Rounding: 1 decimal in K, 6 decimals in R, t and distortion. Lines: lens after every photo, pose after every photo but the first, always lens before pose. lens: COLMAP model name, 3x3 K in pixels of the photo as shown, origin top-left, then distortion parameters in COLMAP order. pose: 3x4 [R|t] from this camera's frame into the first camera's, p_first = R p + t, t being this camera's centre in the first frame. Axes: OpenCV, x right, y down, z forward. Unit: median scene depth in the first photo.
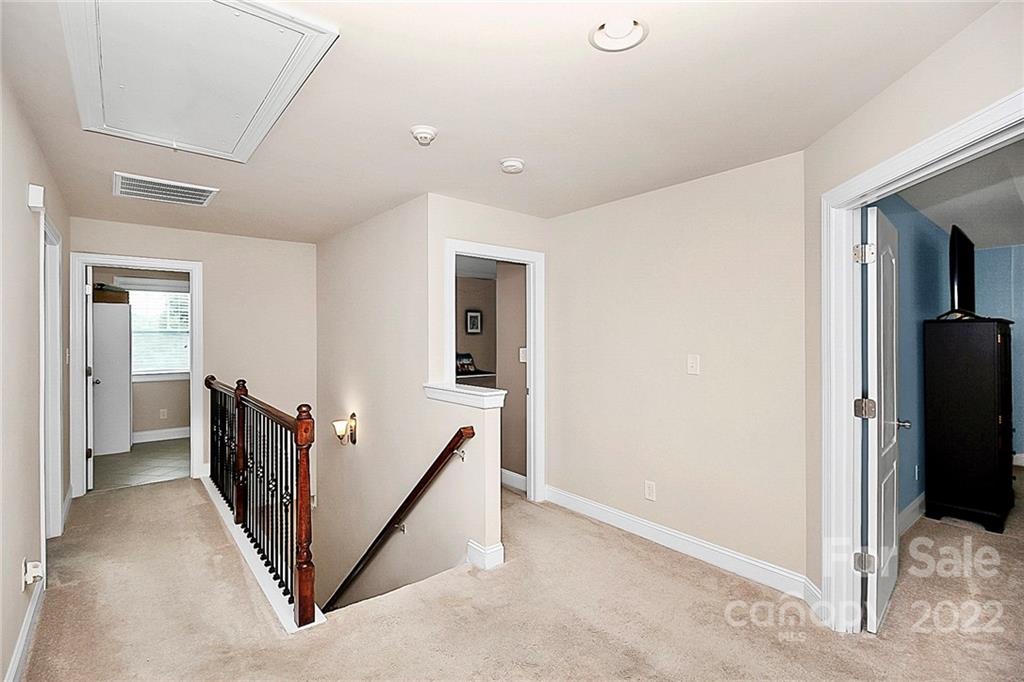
lens RADIAL K [[486.6, 0, 510.1], [0, 486.6, 332.4], [0, 0, 1]] dist [-0.010296, -0.003438]
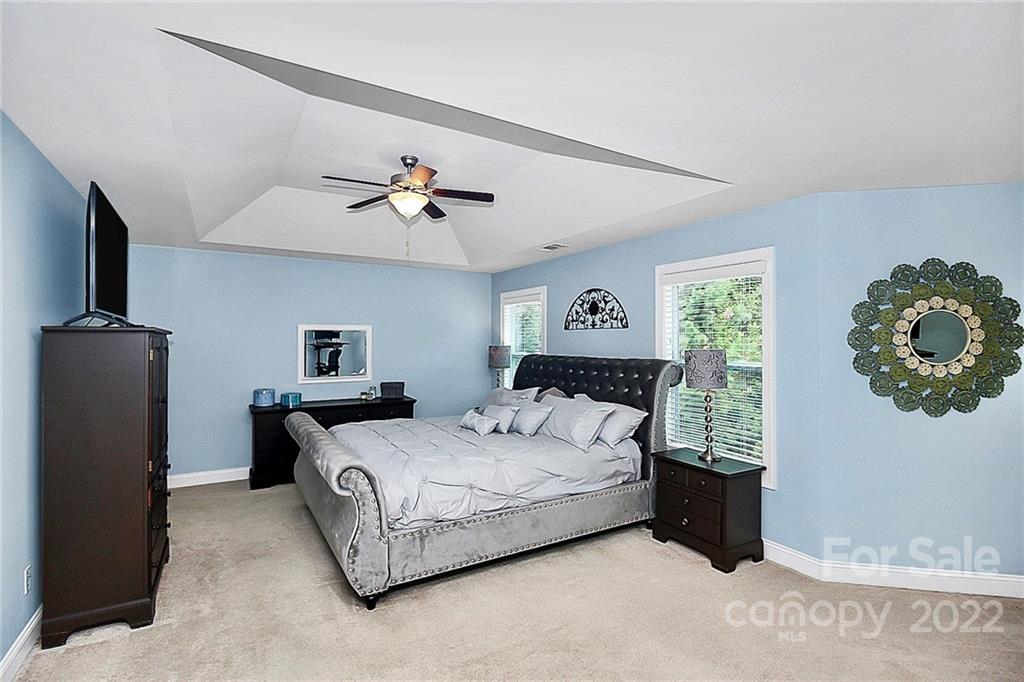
lens RADIAL K [[486.6, 0, 511.1], [0, 486.6, 338.6], [0, 0, 1]] dist [-0.010296, -0.003438]
pose [[0.149288, 0.017691, 0.988635, 0.336016], [-0.016288, 0.999748, -0.015430, -0.009999], [-0.988660, -0.013799, 0.149539, 0.313258]]
